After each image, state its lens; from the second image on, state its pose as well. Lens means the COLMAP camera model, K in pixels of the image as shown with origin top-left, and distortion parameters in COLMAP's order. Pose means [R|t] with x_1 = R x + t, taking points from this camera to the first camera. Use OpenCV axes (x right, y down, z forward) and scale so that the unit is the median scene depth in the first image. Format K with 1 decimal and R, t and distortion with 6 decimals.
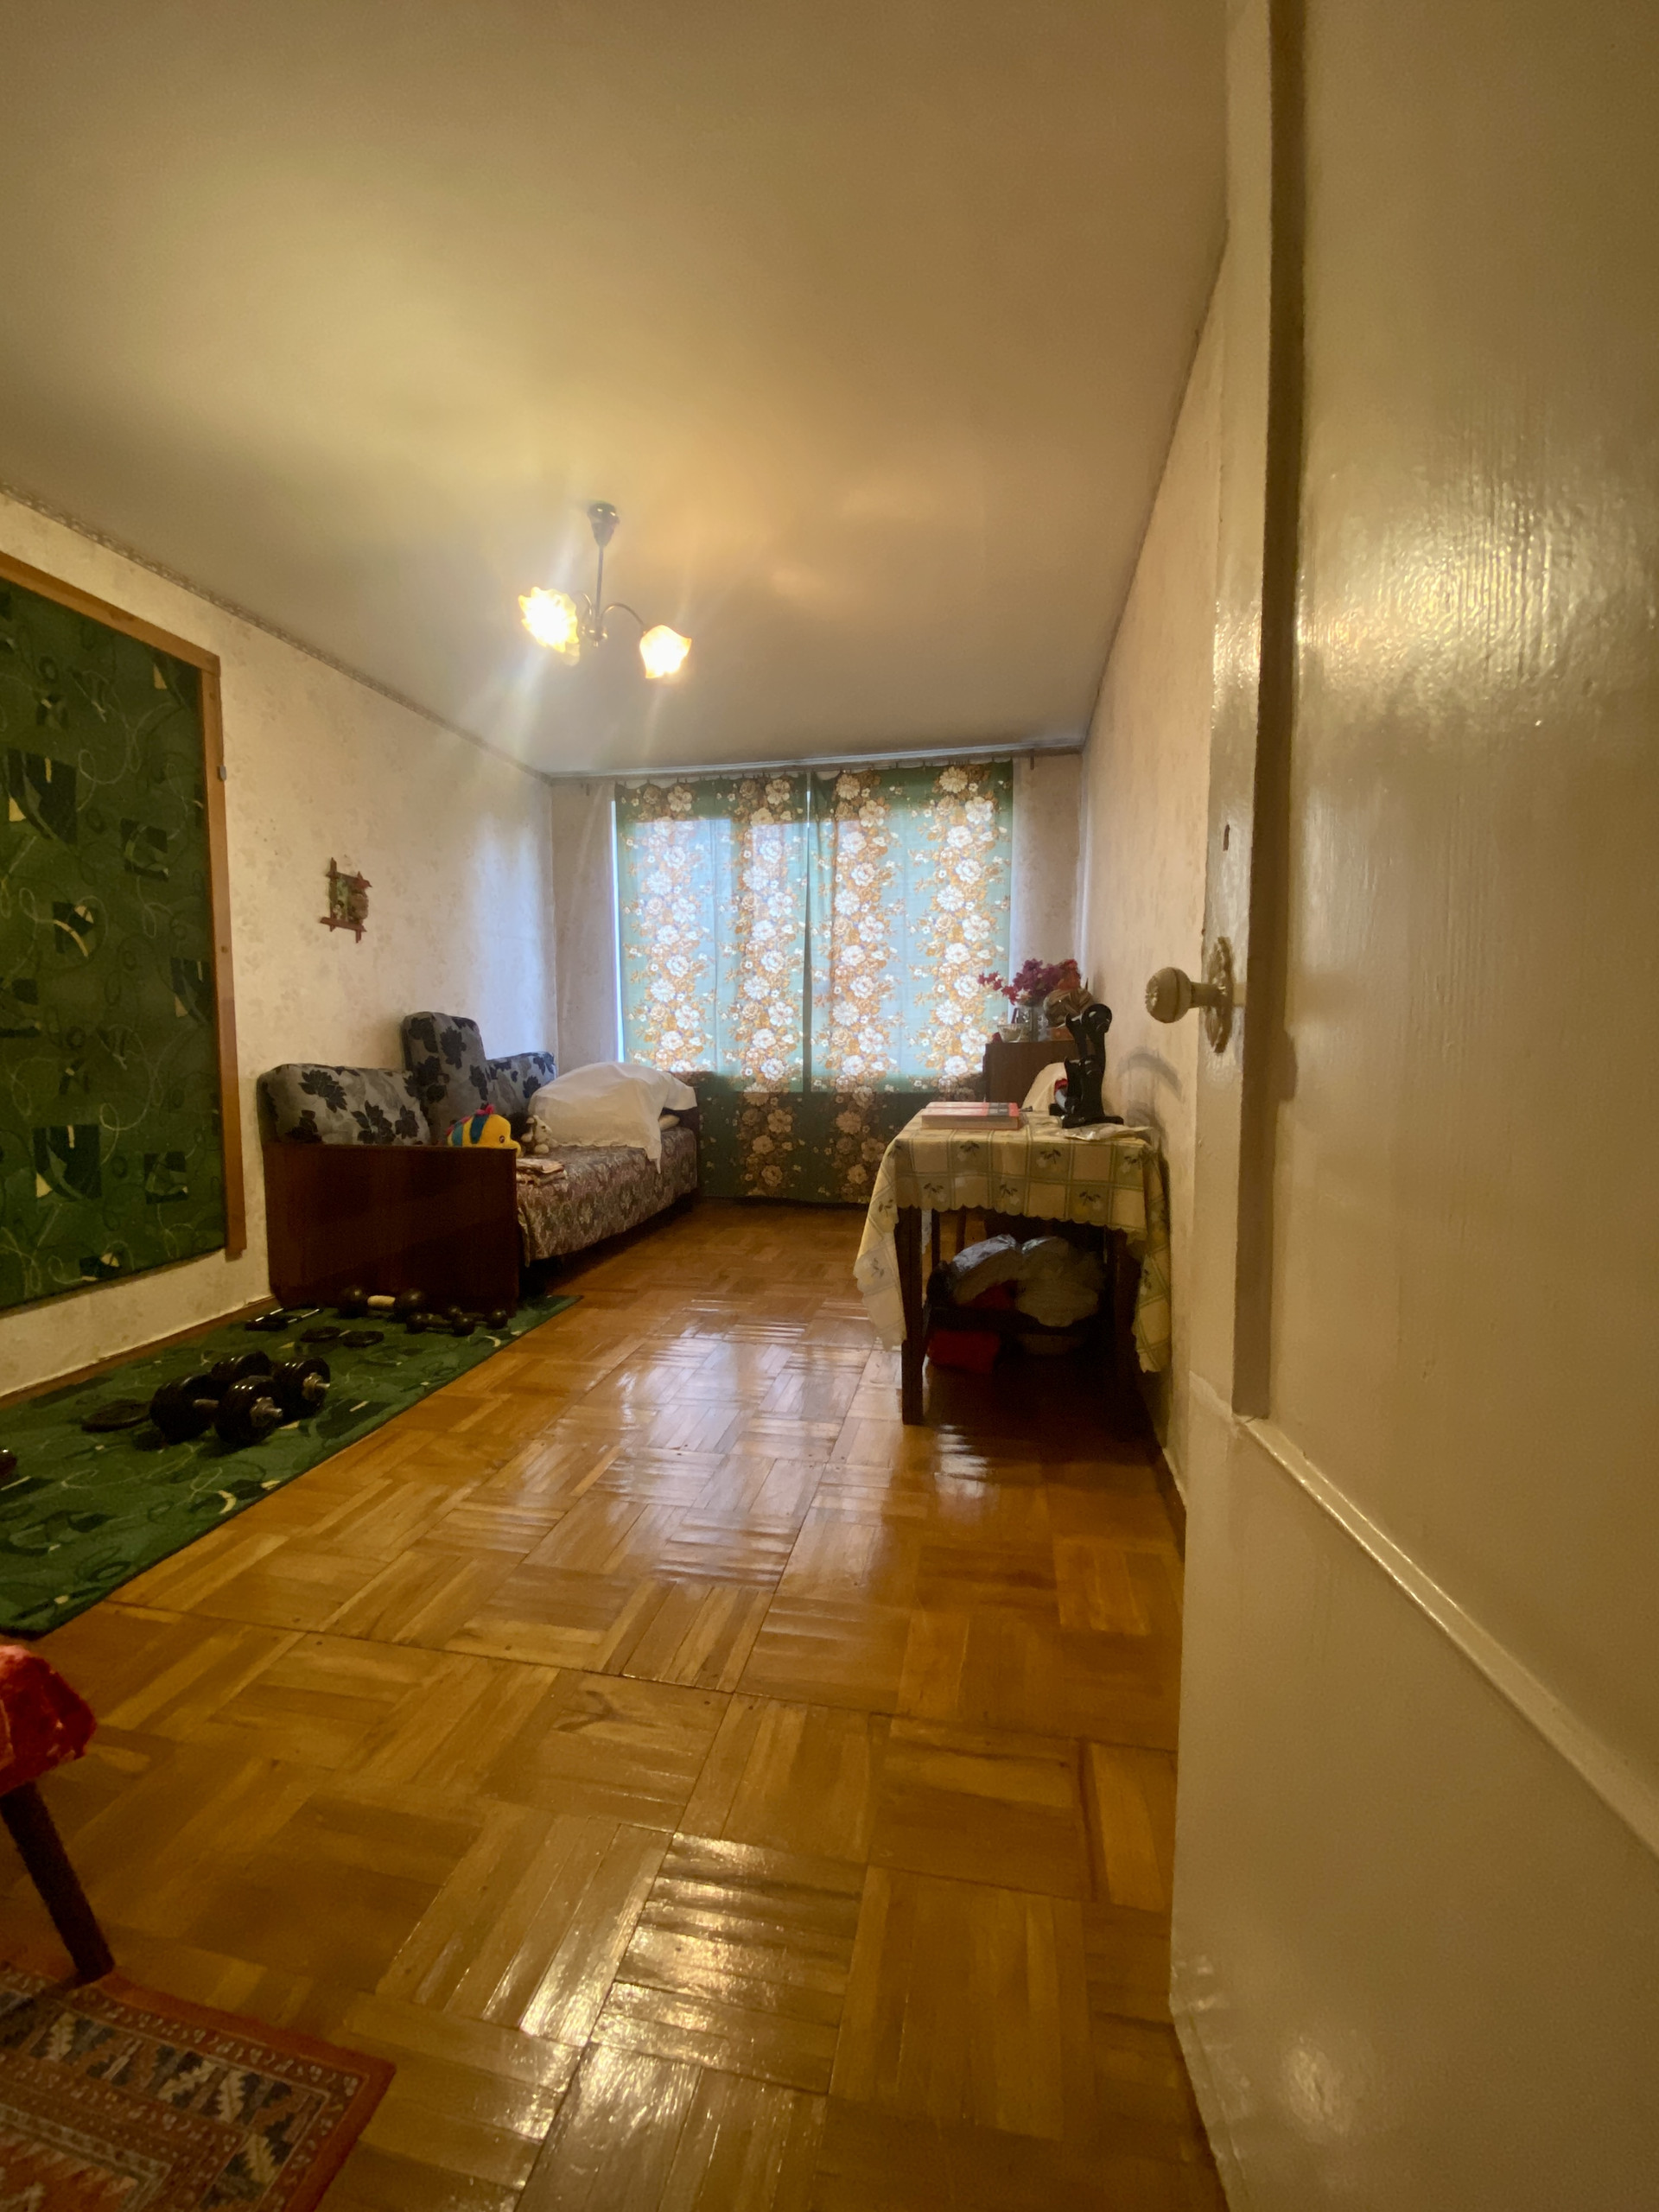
lens RADIAL K [[918.6, 0, 830.9], [0, 918.6, 1105.7], [0, 0, 1]] dist [-0.005002, -0.000414]
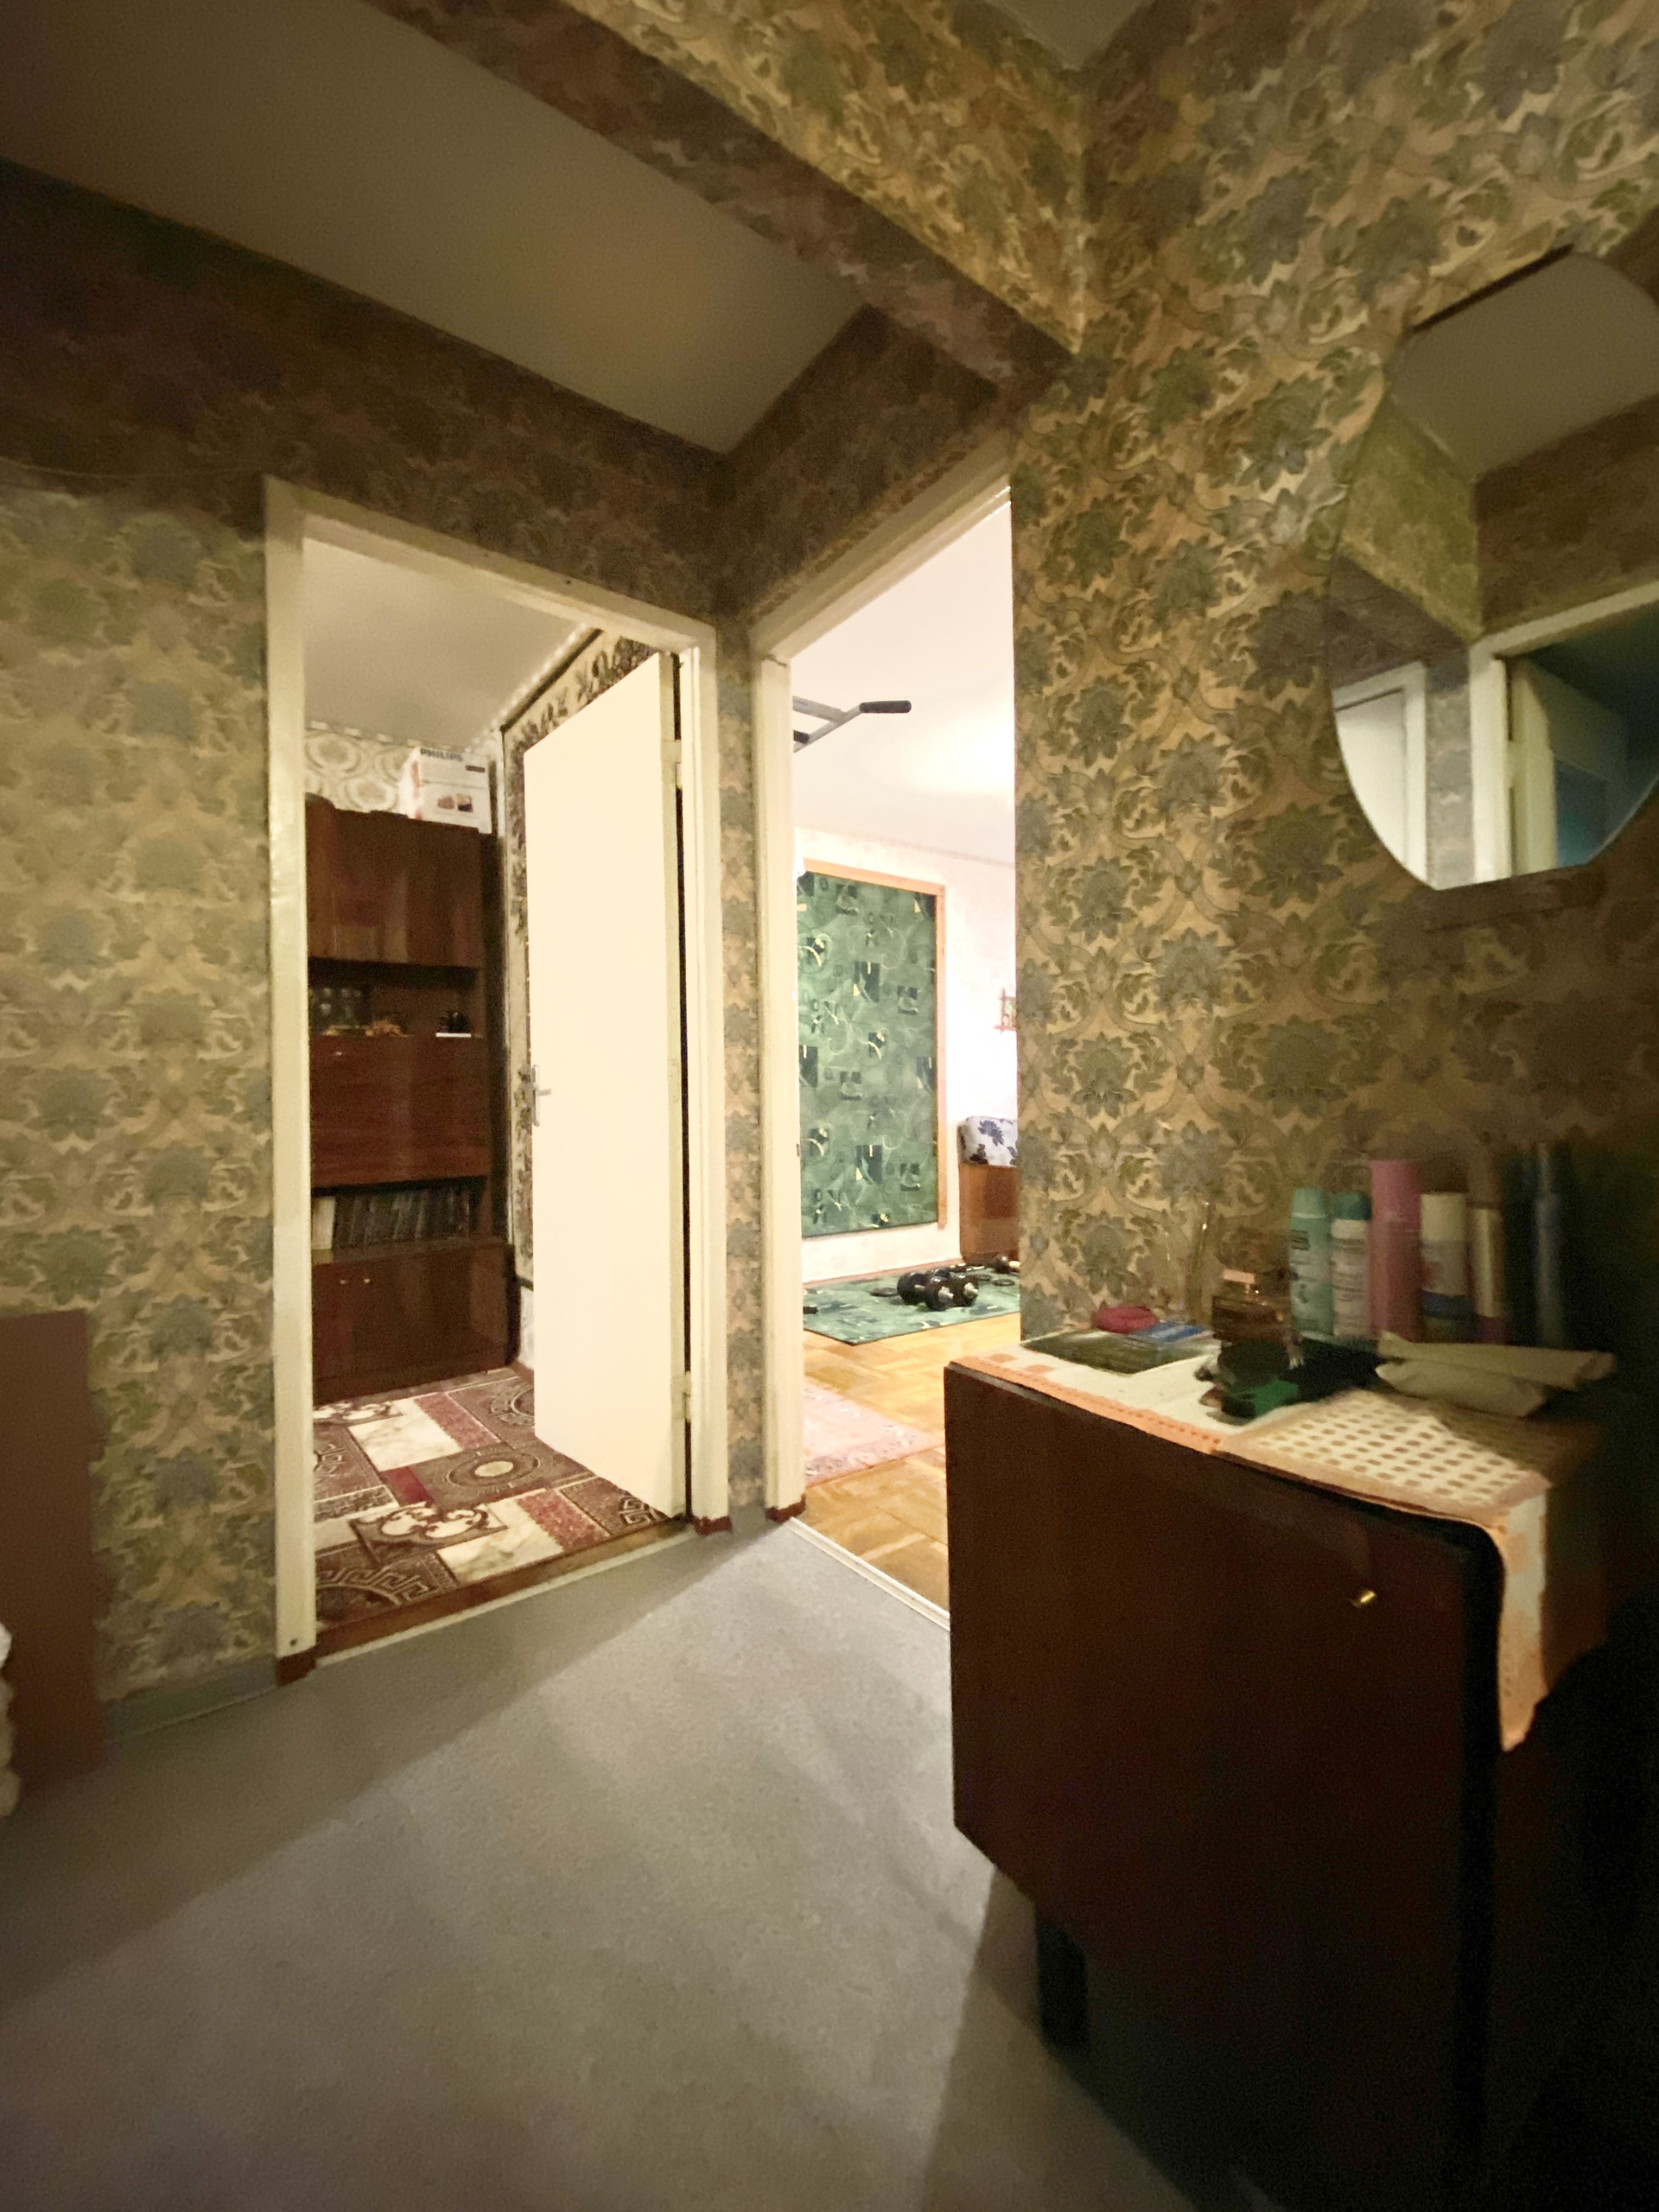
lens RADIAL K [[918.6, 0, 831.3], [0, 918.6, 1100.5], [0, 0, 1]] dist [-0.005002, -0.000414]
pose [[0.747718, -0.006706, -0.663983, 0.393922], [-0.042447, 0.997421, -0.057873, 0.041410], [0.662659, 0.071457, 0.745505, -0.504981]]
